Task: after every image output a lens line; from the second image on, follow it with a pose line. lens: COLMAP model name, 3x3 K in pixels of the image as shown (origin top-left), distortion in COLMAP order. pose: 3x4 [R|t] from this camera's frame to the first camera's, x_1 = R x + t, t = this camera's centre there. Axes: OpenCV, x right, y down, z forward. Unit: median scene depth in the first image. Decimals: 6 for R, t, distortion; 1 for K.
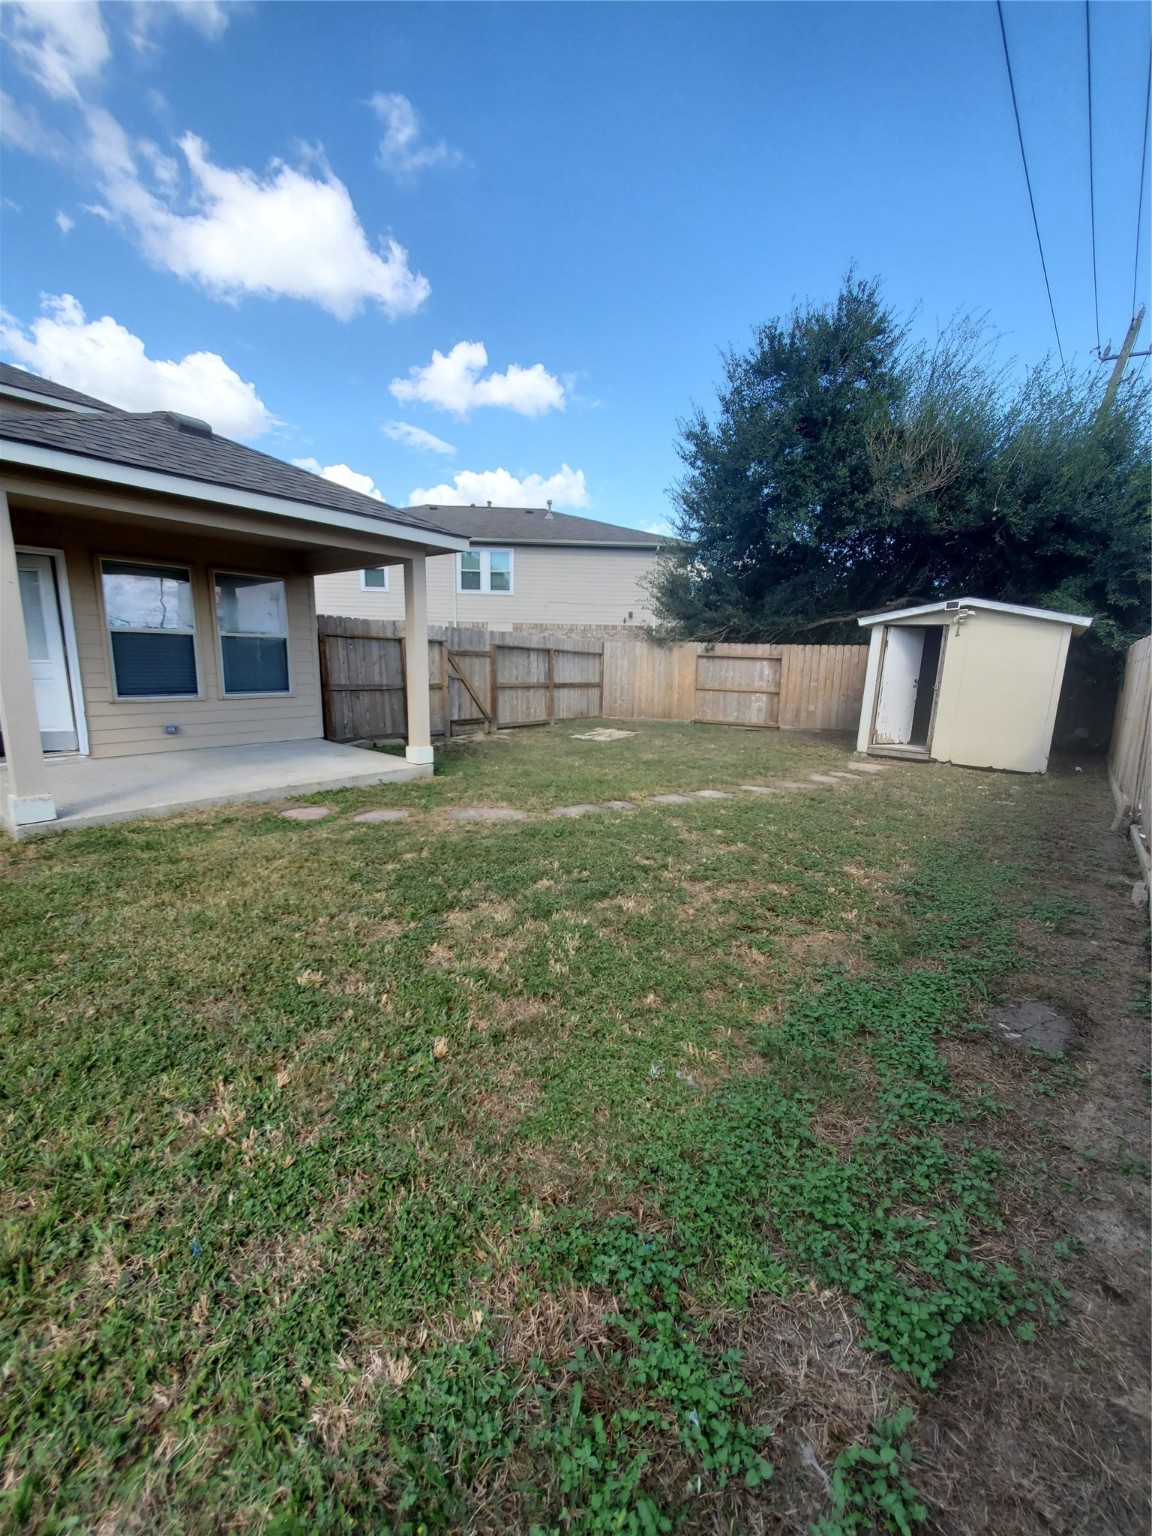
lens RADIAL K [[612.6, 0, 575.7], [0, 612.6, 761.0], [0, 0, 1]] dist [-0.017409, -0.000039]
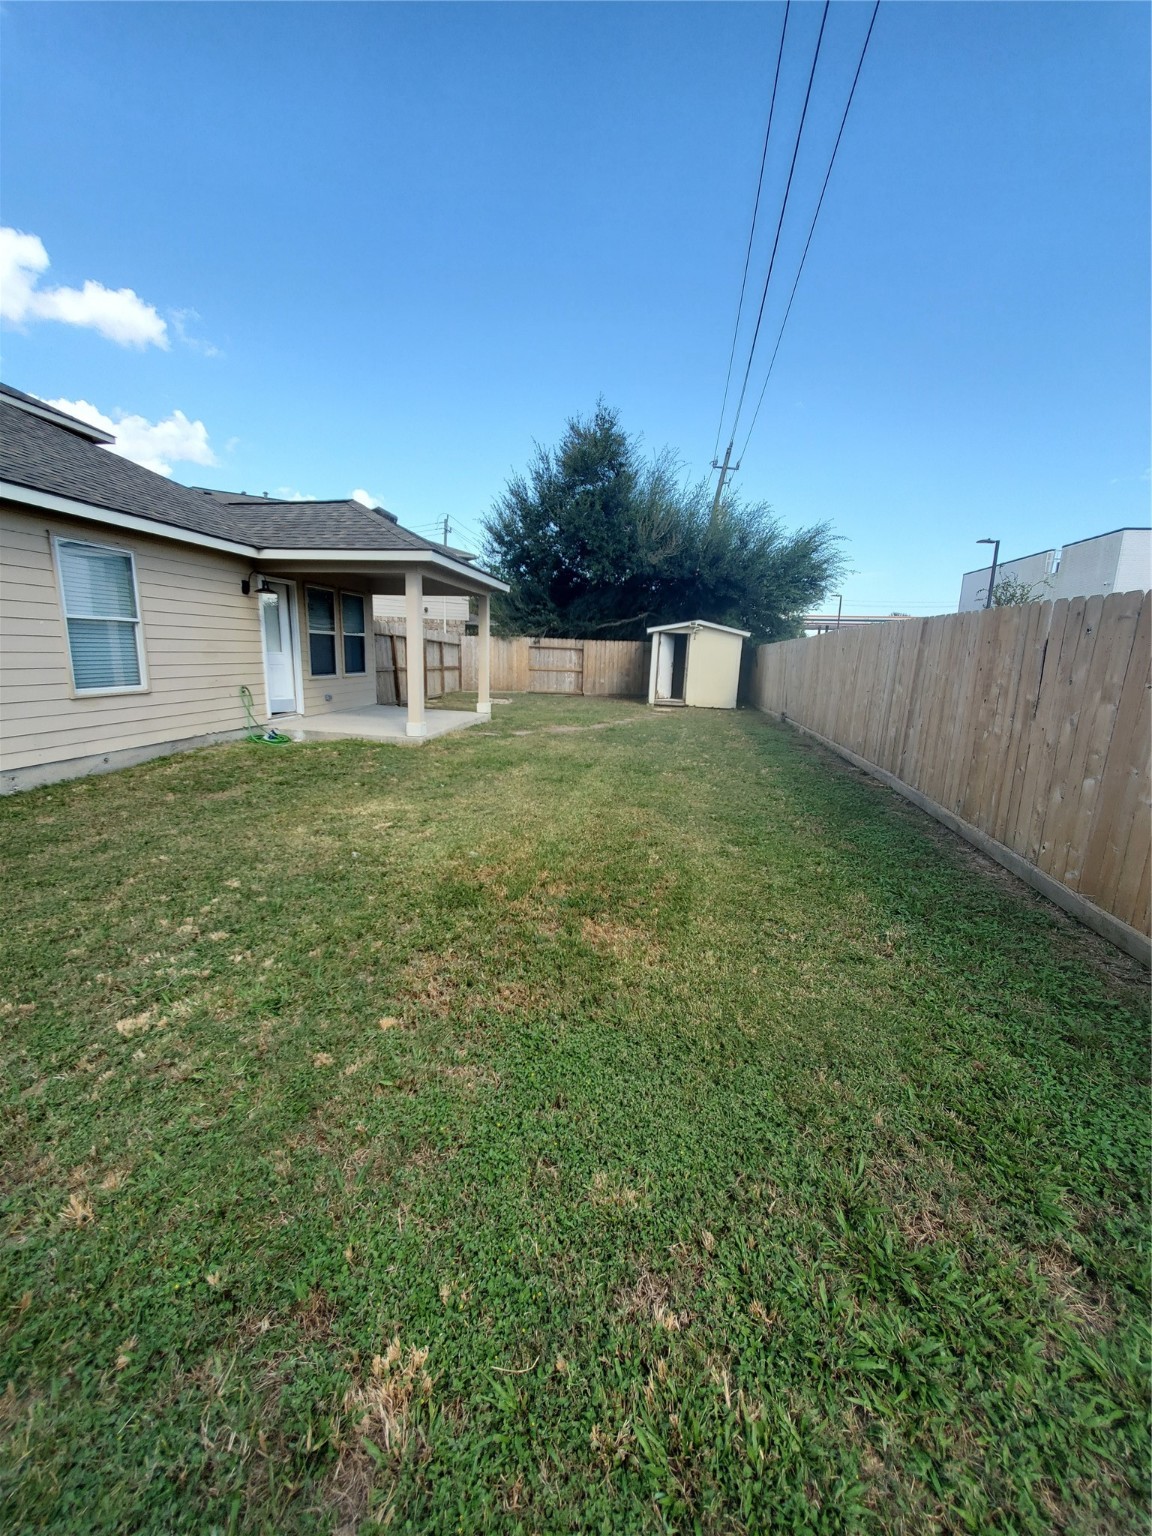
lens RADIAL K [[613.2, 0, 576.0], [0, 613.2, 768.0], [0, 0, 1]] dist [-0.070976, 0.019748]
pose [[0.857909, -0.090309, 0.505802, -0.495371], [0.071366, 0.995834, 0.056756, 0.042834], [-0.508821, -0.012595, 0.860780, -0.329017]]
